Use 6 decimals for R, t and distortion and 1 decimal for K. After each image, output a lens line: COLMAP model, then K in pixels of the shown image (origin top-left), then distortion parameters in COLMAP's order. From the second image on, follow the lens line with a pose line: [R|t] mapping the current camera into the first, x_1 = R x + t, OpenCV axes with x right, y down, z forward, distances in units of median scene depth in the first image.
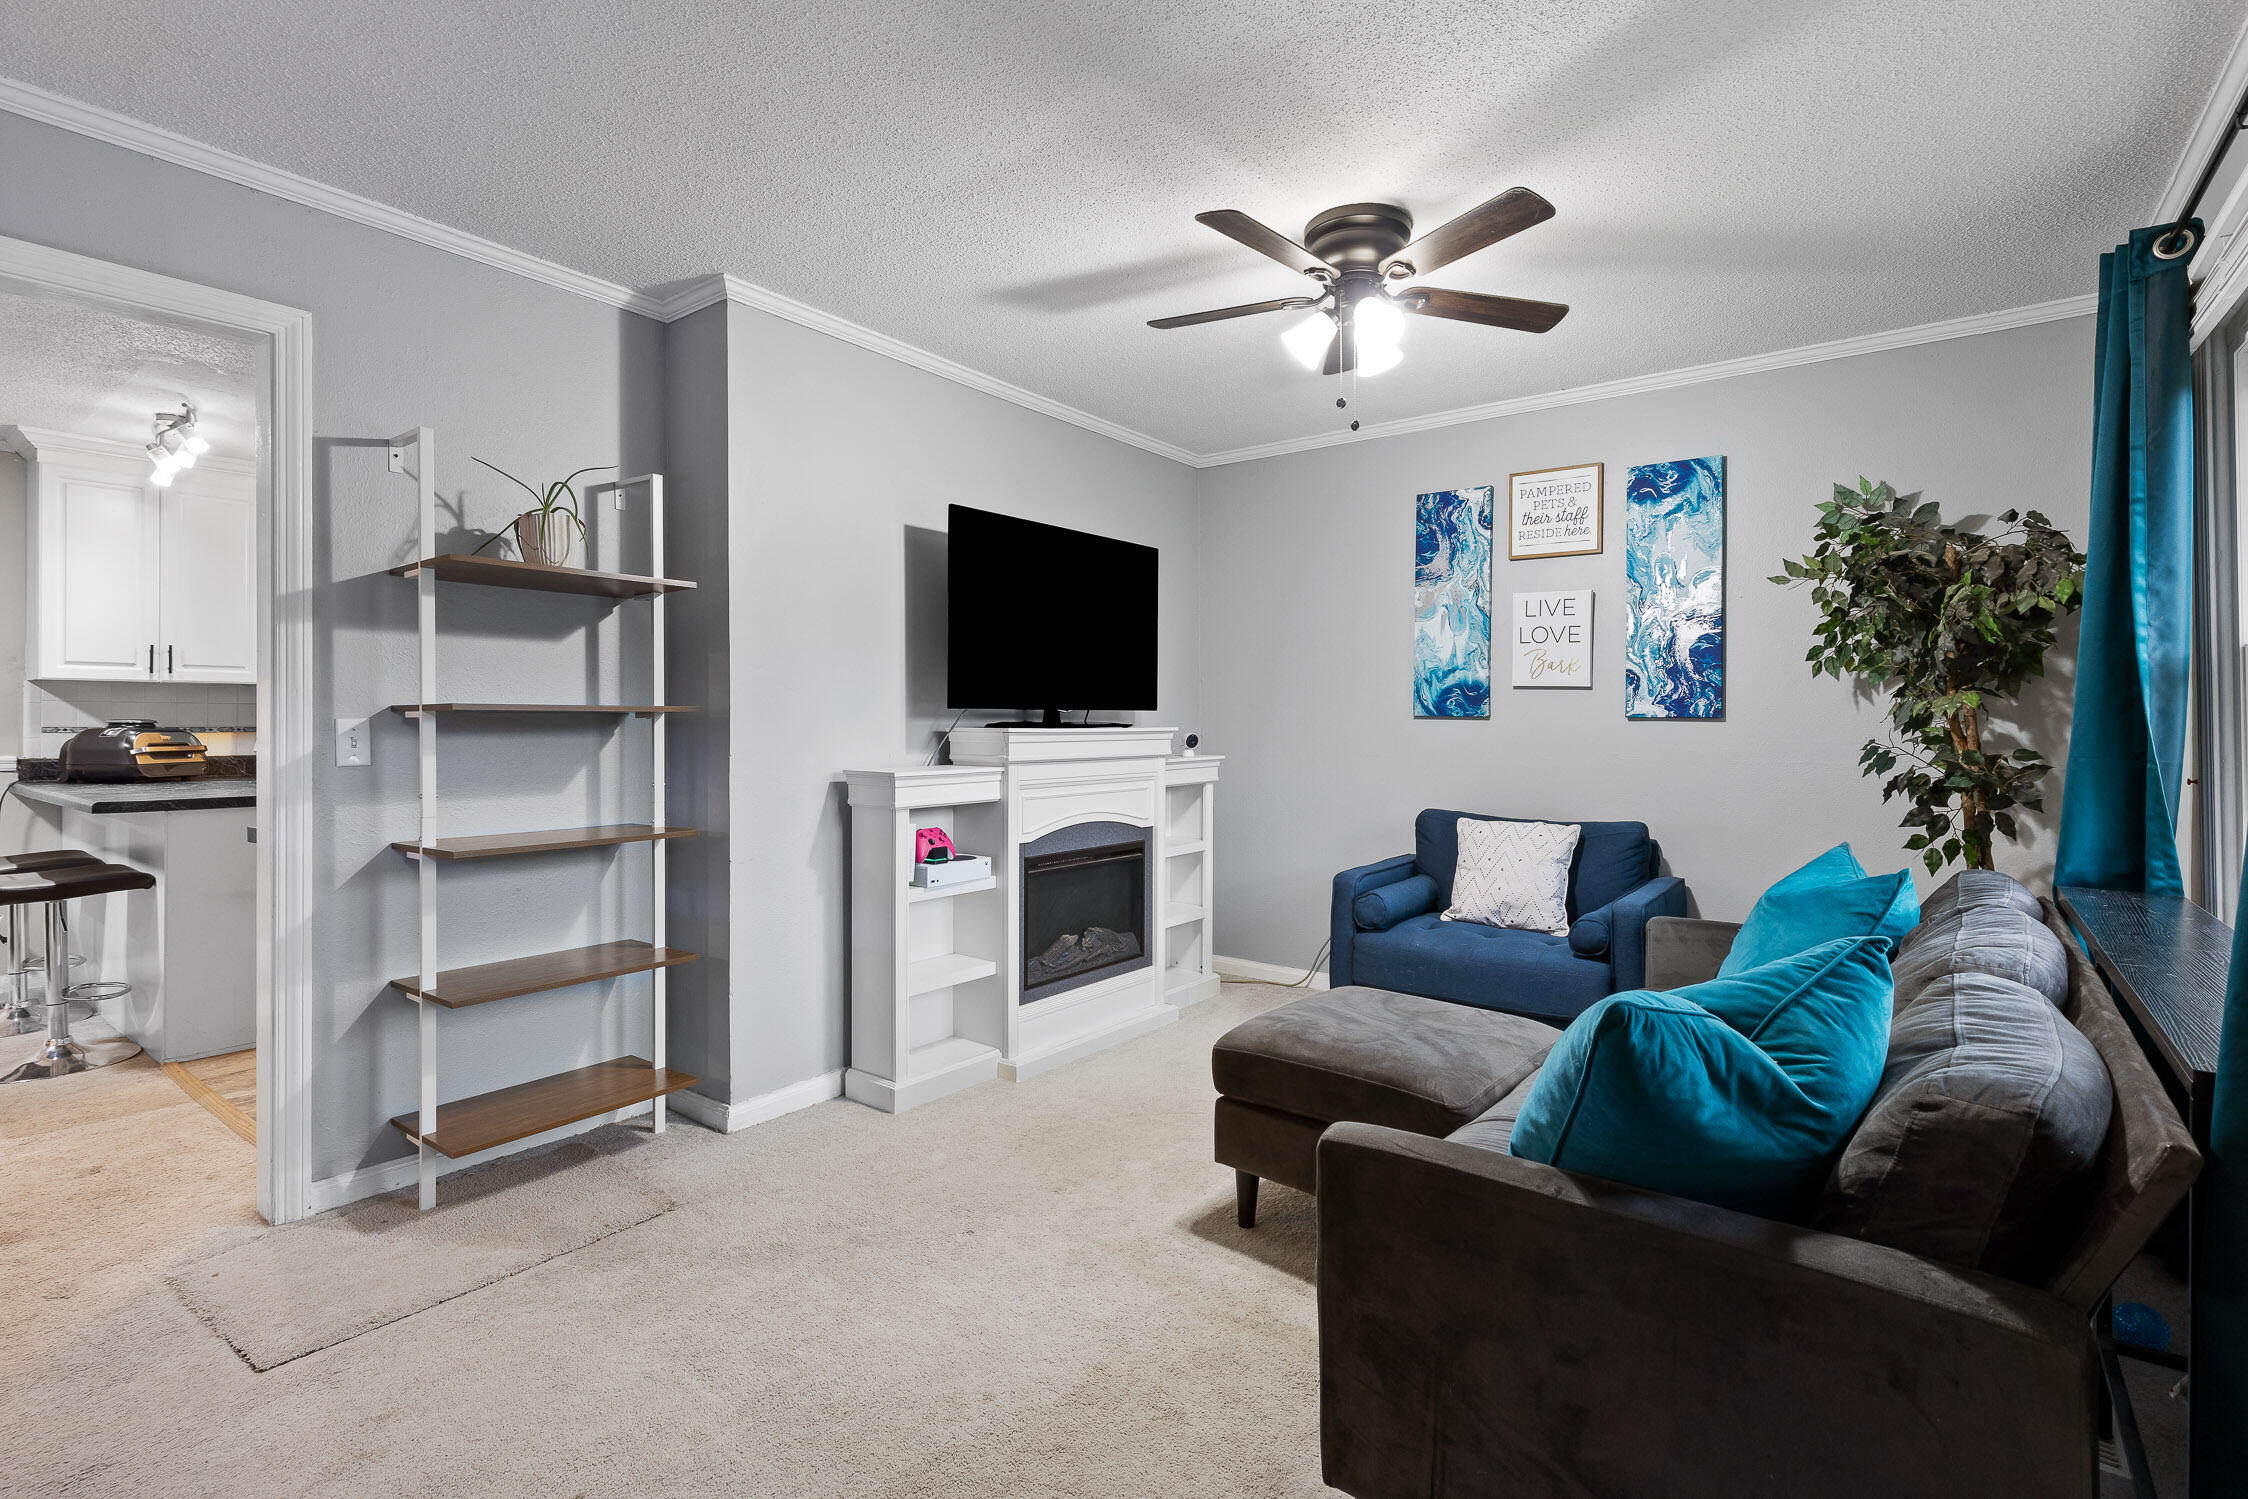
lens RADIAL K [[1023.8, 0, 1109.3], [0, 1023.8, 733.6], [0, 0, 1]] dist [0.003531, -0.002016]
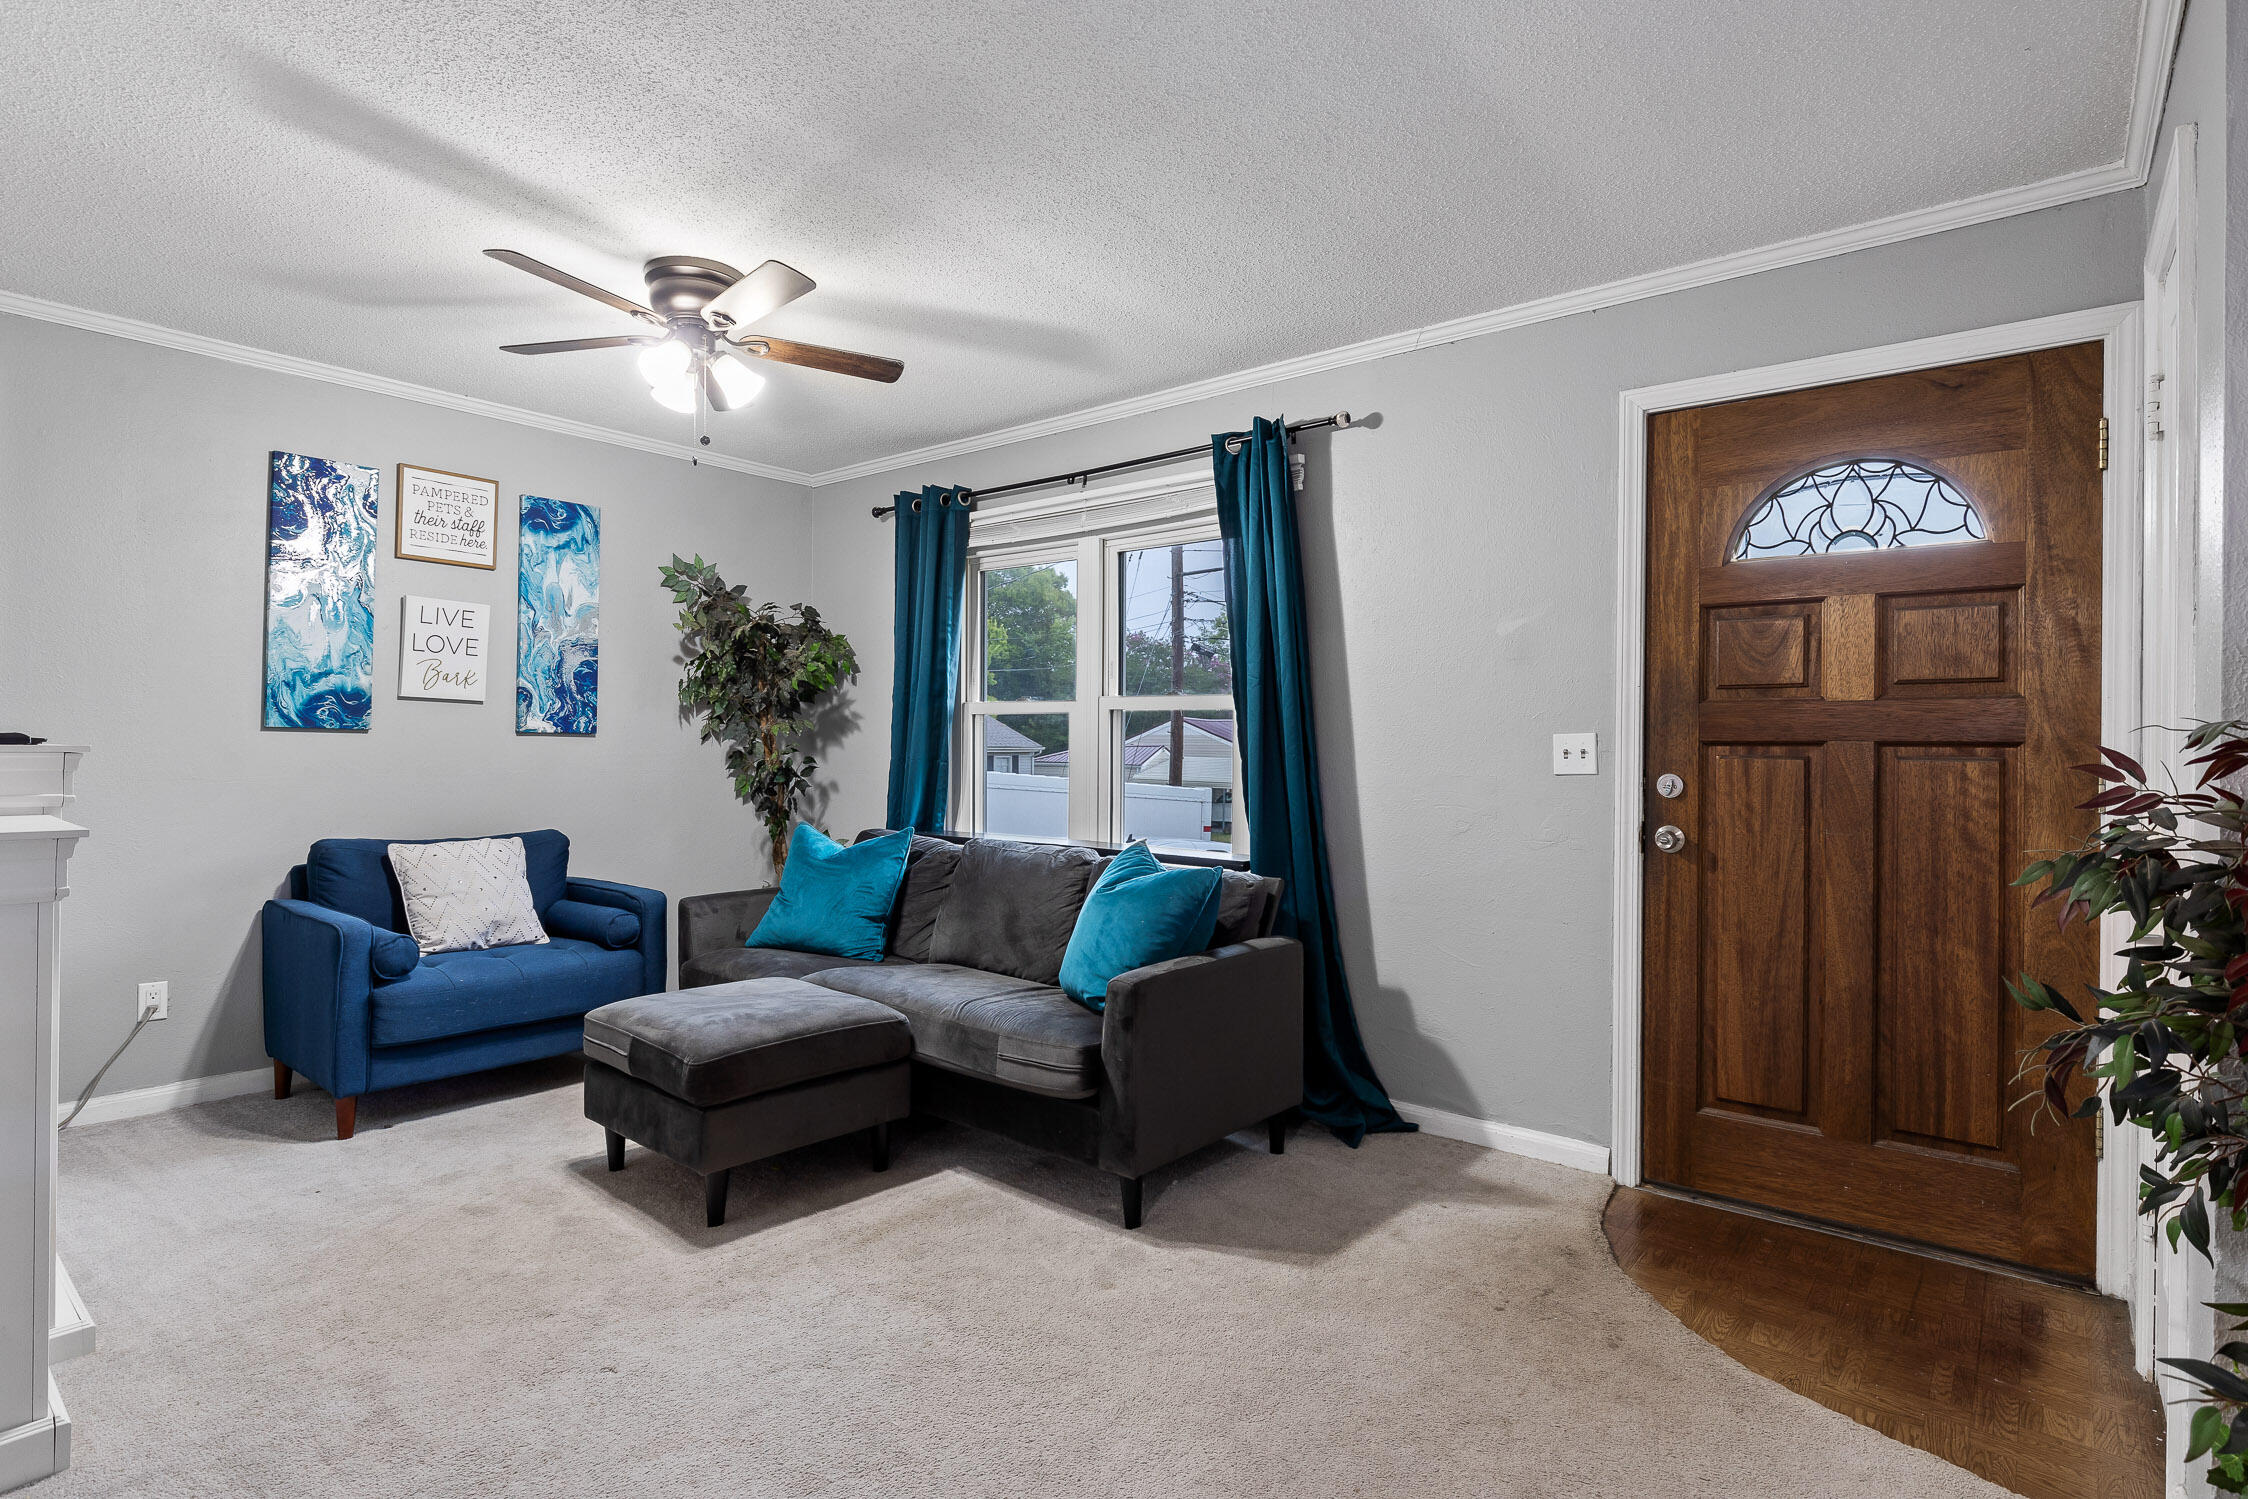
lens RADIAL K [[1162.1, 0, 1104.7], [0, 1162.1, 743.5], [0, 0, 1]] dist [-0.006216, -0.000227]
pose [[0.028553, -0.000151, 0.999592, -0.641325], [0.004332, 0.999991, 0.000027, -0.001826], [-0.999583, 0.004330, 0.028553, 0.359218]]
